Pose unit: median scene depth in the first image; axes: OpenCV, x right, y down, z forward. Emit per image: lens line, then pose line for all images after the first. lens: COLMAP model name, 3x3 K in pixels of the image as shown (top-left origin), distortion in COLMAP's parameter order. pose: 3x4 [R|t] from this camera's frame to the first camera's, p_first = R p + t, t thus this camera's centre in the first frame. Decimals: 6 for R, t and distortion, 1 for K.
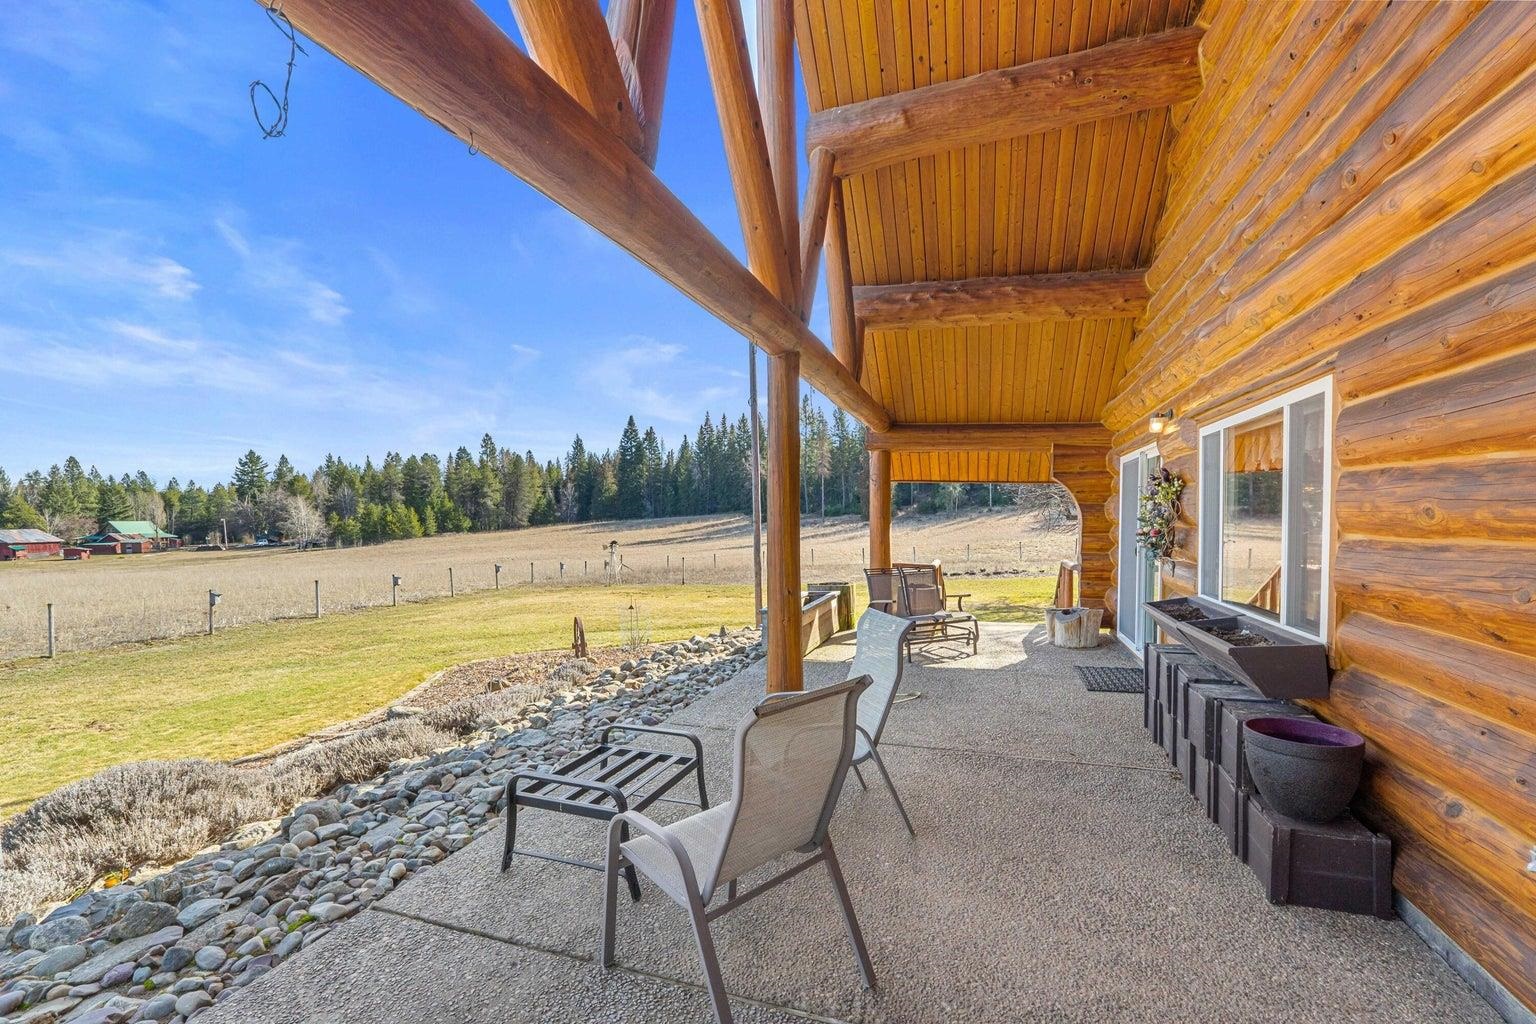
lens RADIAL K [[662.8, 0, 768.0], [0, 662.8, 512.0], [0, 0, 1]] dist [0.000188, 0.000061]
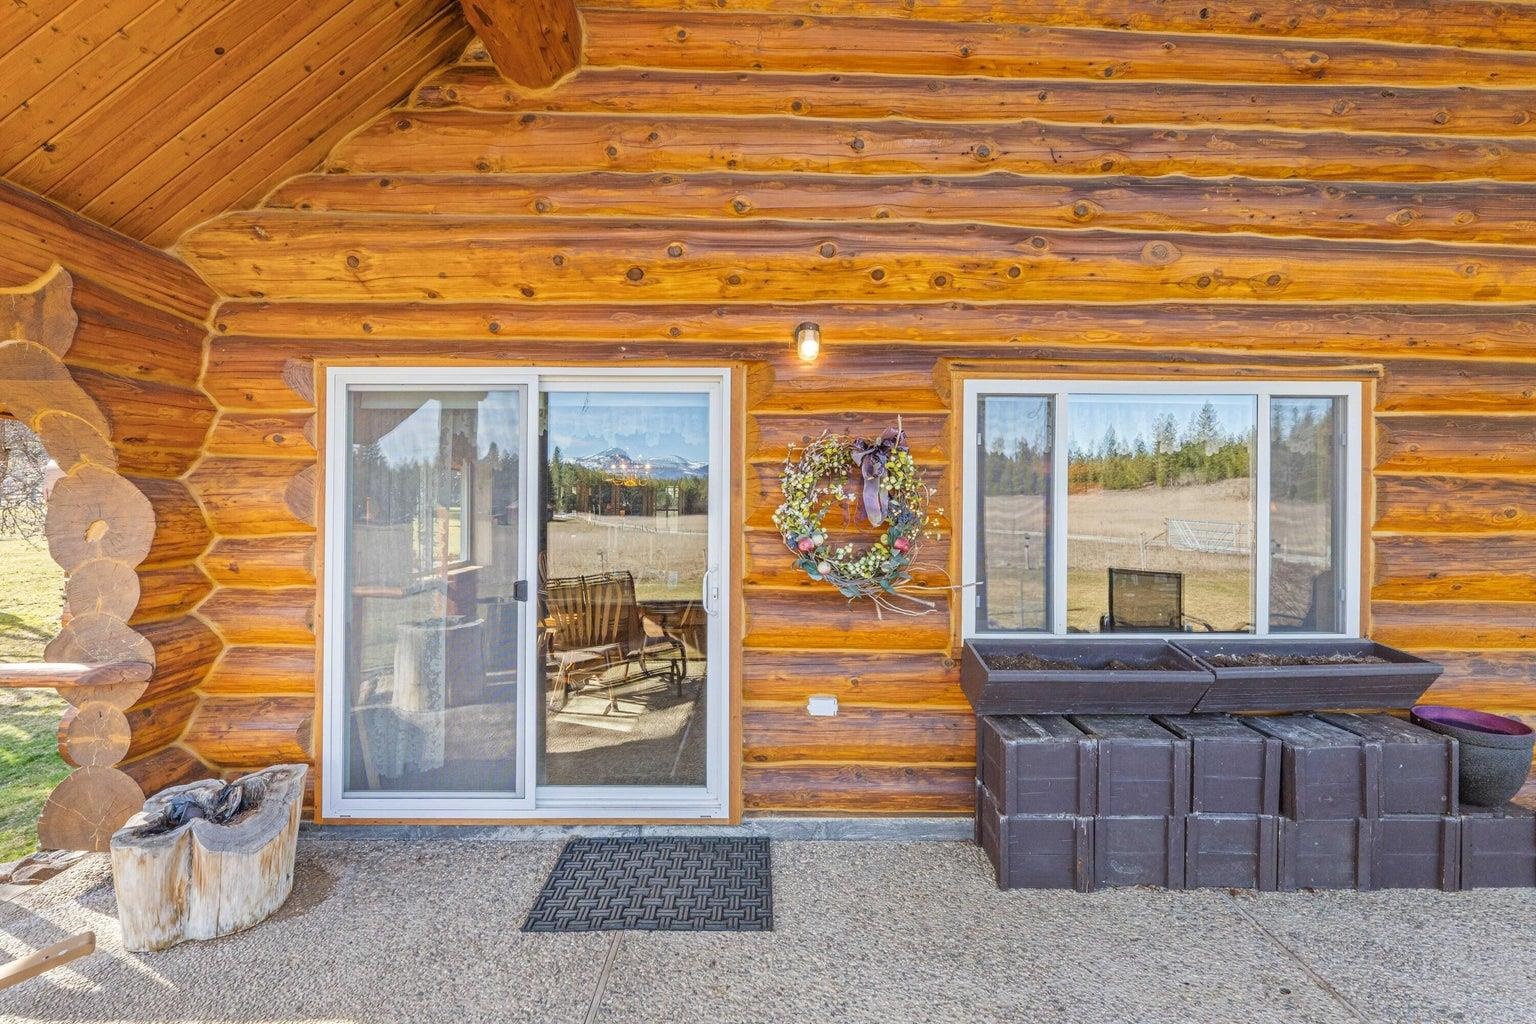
lens RADIAL K [[662.8, 0, 768.0], [0, 662.8, 512.0], [0, 0, 1]] dist [0.000188, 0.000061]
pose [[-0.328762, -0.002305, 0.944410, 0.008995], [-0.005709, 0.999984, 0.000453, 0.000292], [-0.944396, -0.005243, -0.328770, 0.127594]]
